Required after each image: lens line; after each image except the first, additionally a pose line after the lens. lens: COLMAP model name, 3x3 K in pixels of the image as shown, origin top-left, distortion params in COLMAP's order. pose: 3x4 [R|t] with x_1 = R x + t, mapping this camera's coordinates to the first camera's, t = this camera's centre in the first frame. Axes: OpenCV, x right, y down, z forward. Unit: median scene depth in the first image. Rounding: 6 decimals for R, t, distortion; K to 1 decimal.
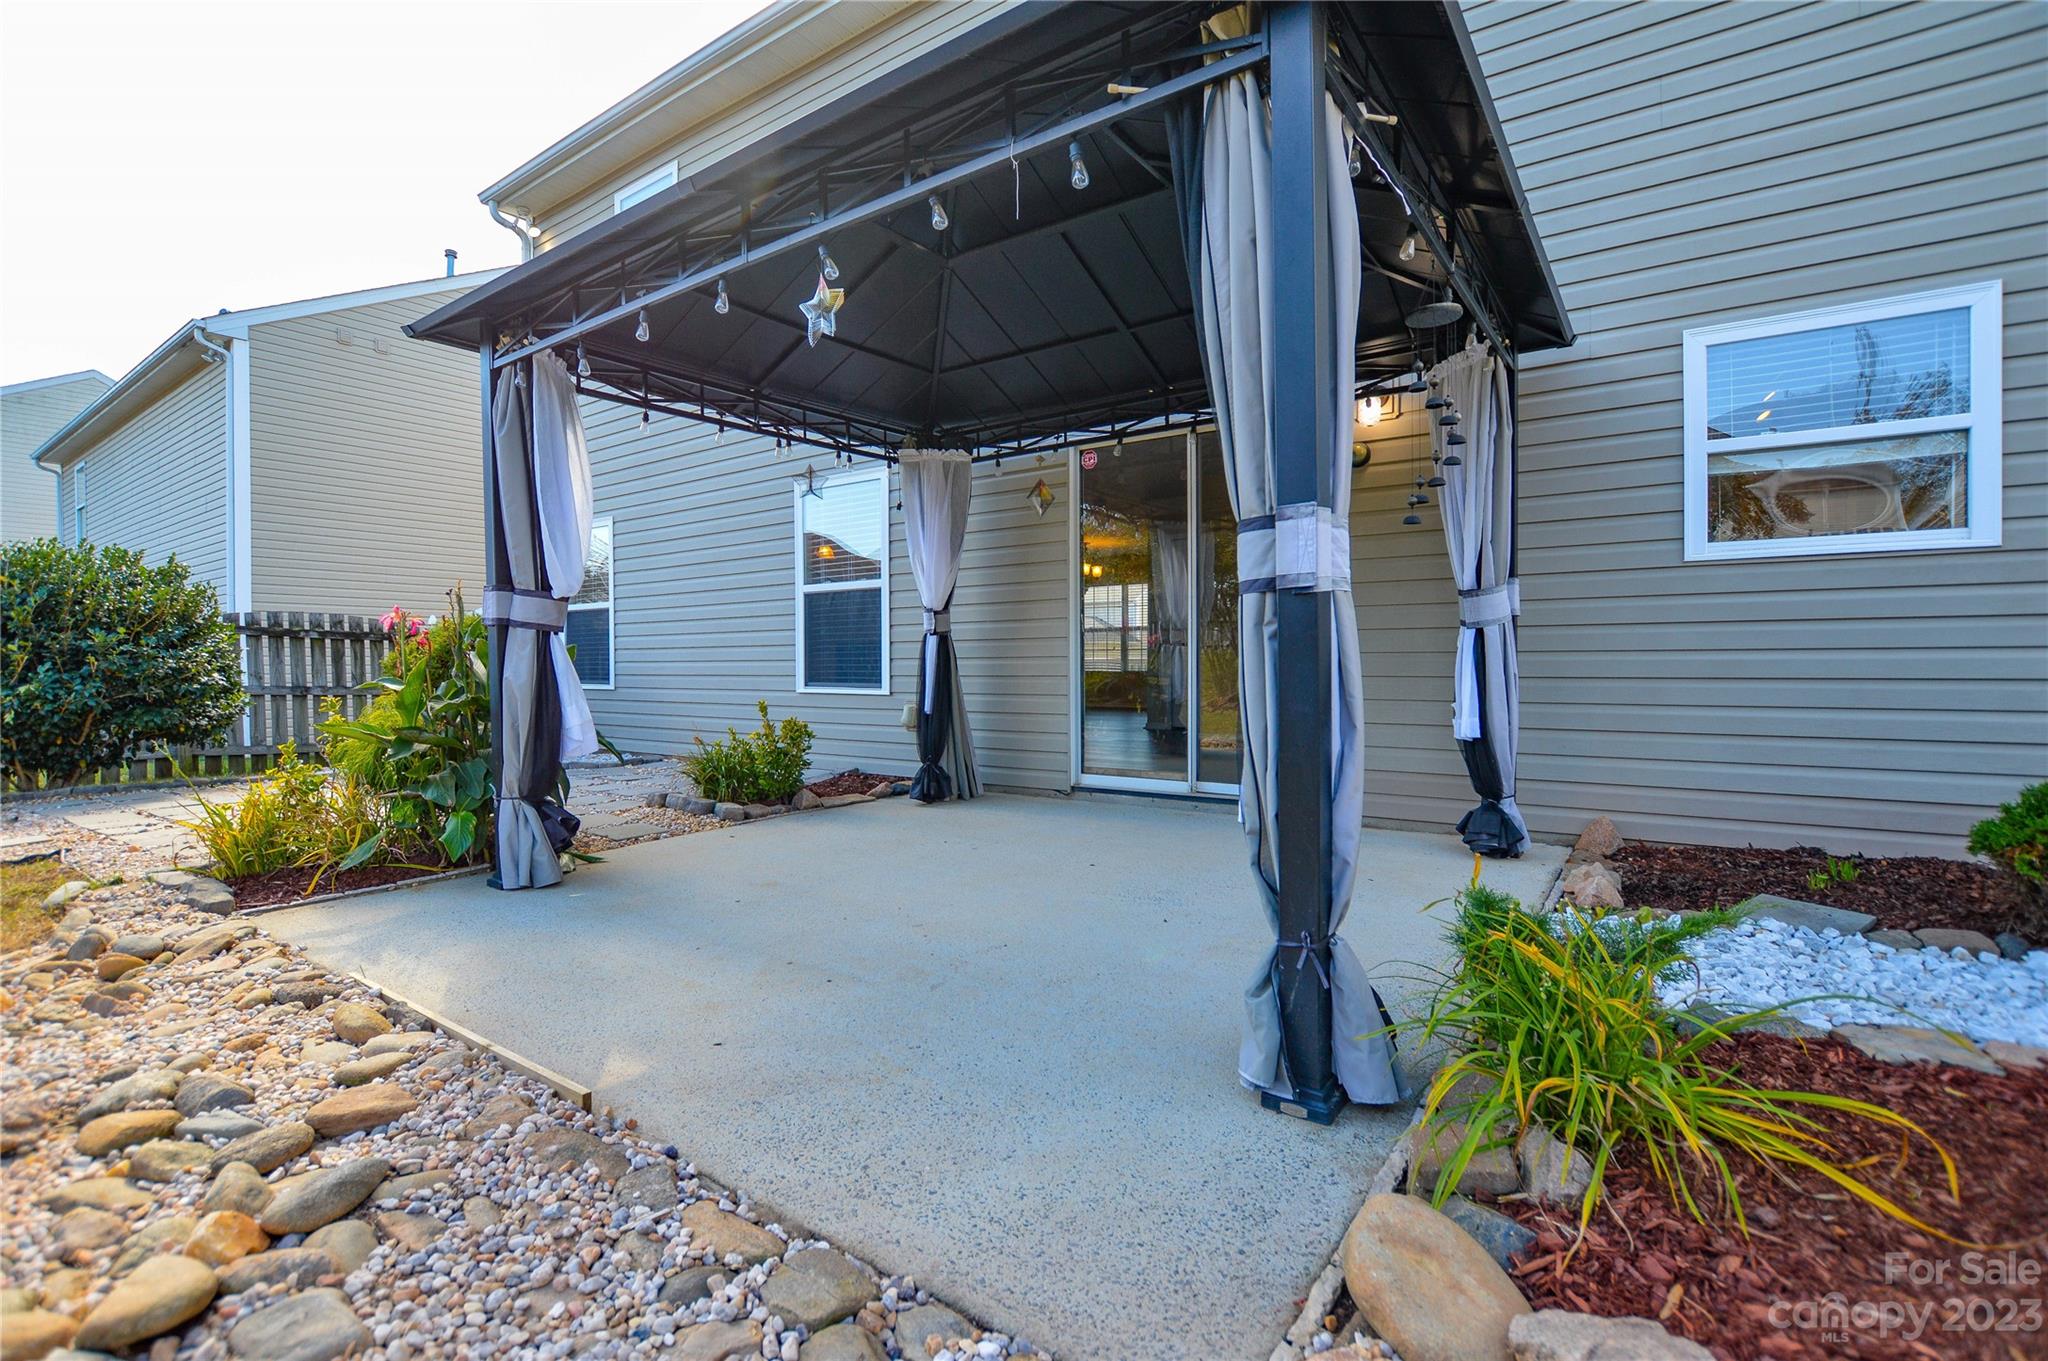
lens RADIAL K [[922.6, 0, 1028.3], [0, 922.6, 676.1], [0, 0, 1]] dist [-0.021293, -0.000088]
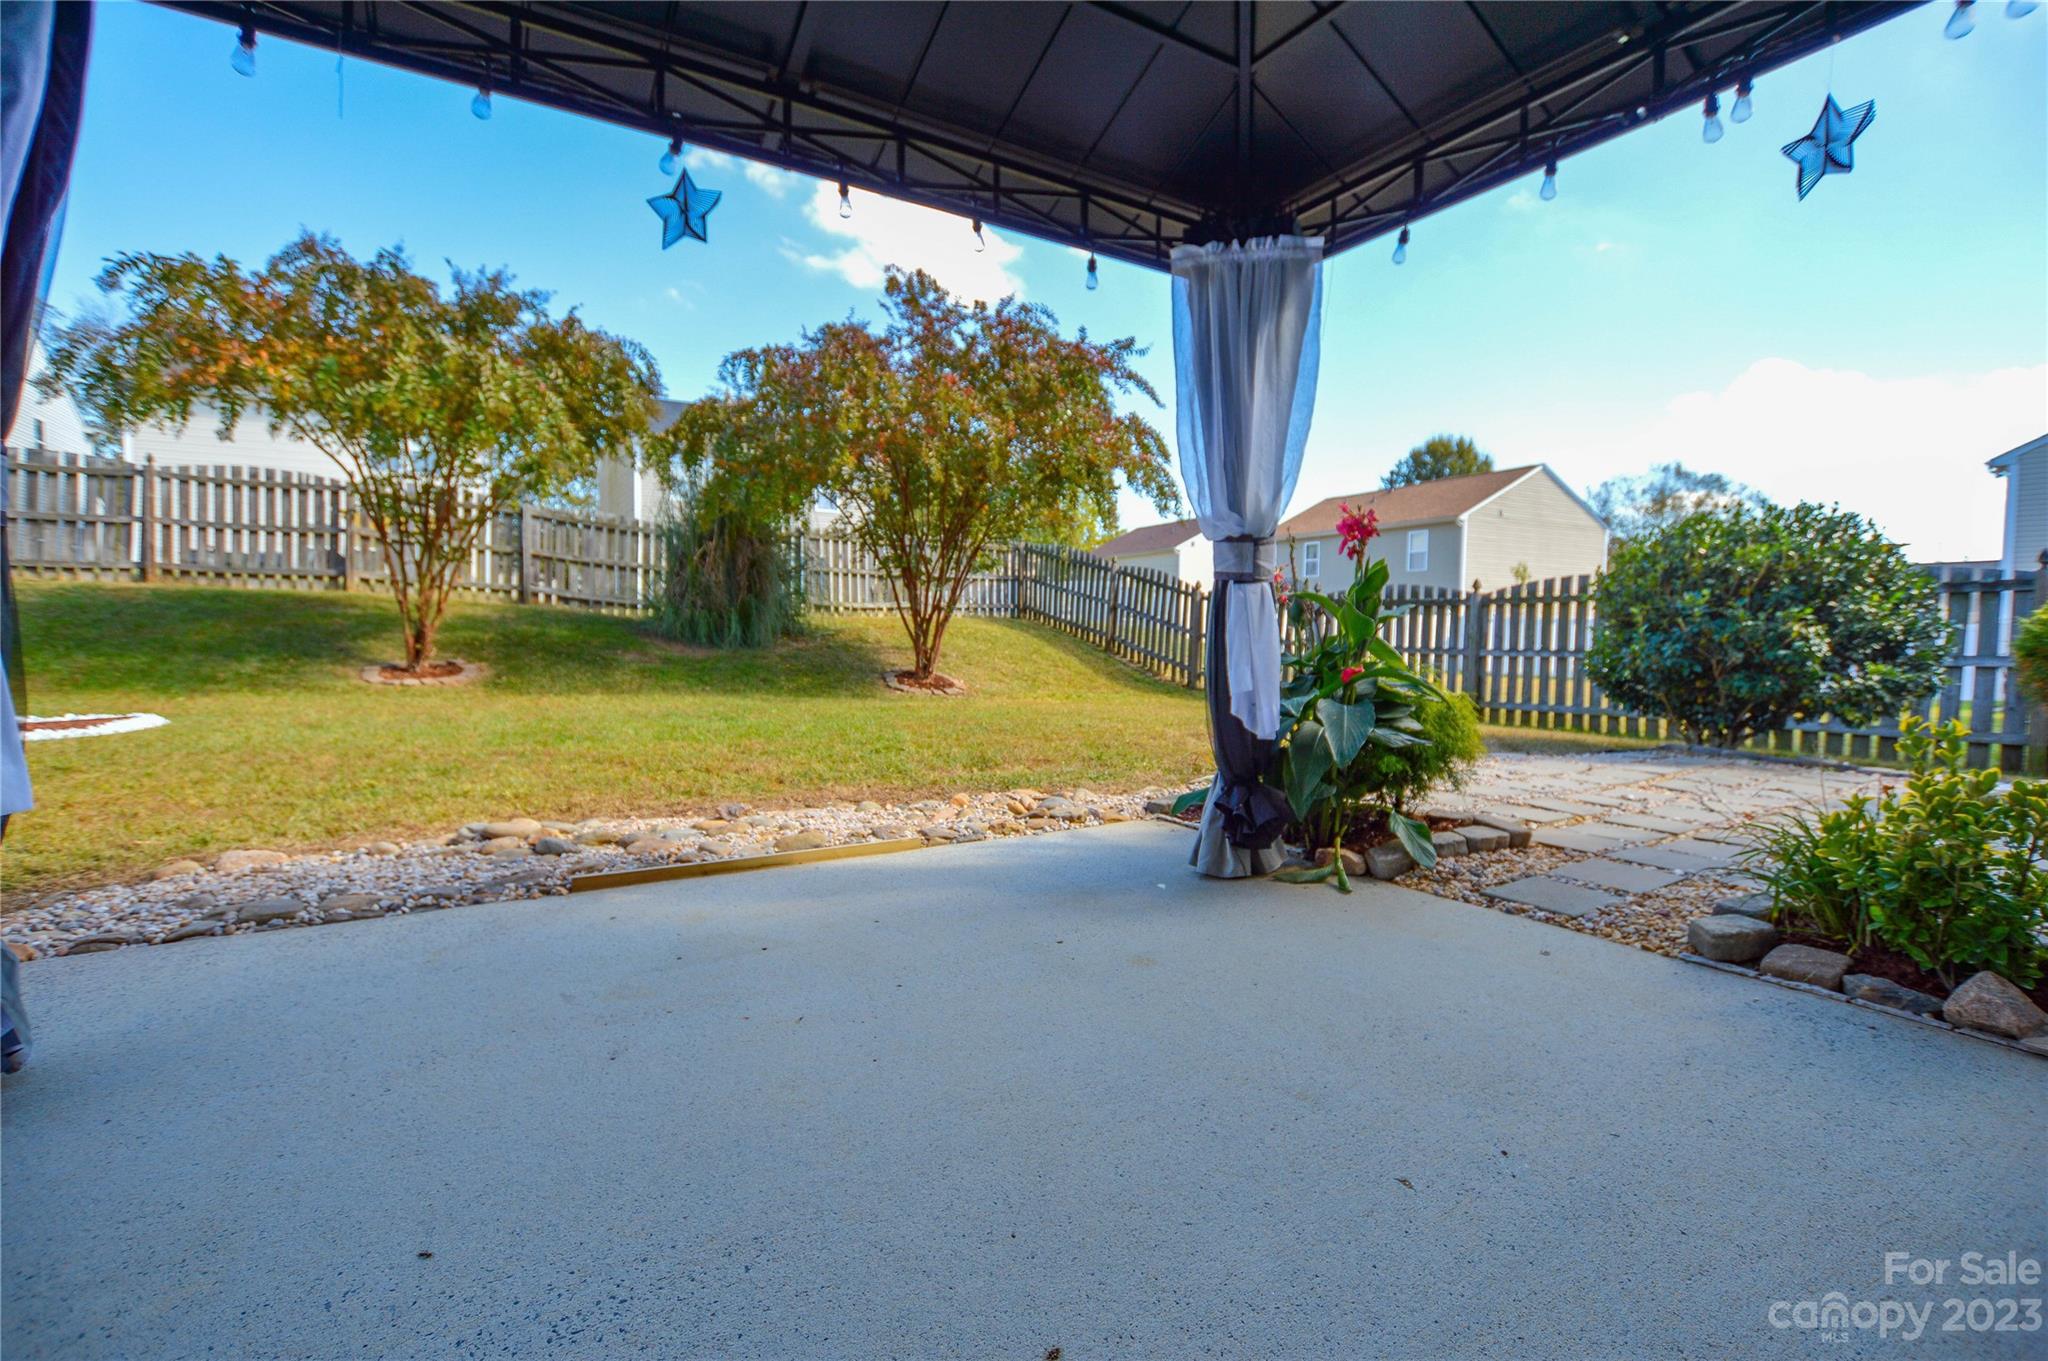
lens RADIAL K [[922.6, 0, 1029.3], [0, 922.6, 680.7], [0, 0, 1]] dist [-0.021293, -0.000088]
pose [[-0.398253, 0.059409, -0.915350, 0.419253], [-0.026833, 0.996719, 0.076364, -0.021839], [0.916883, 0.054974, -0.395352, 1.492911]]
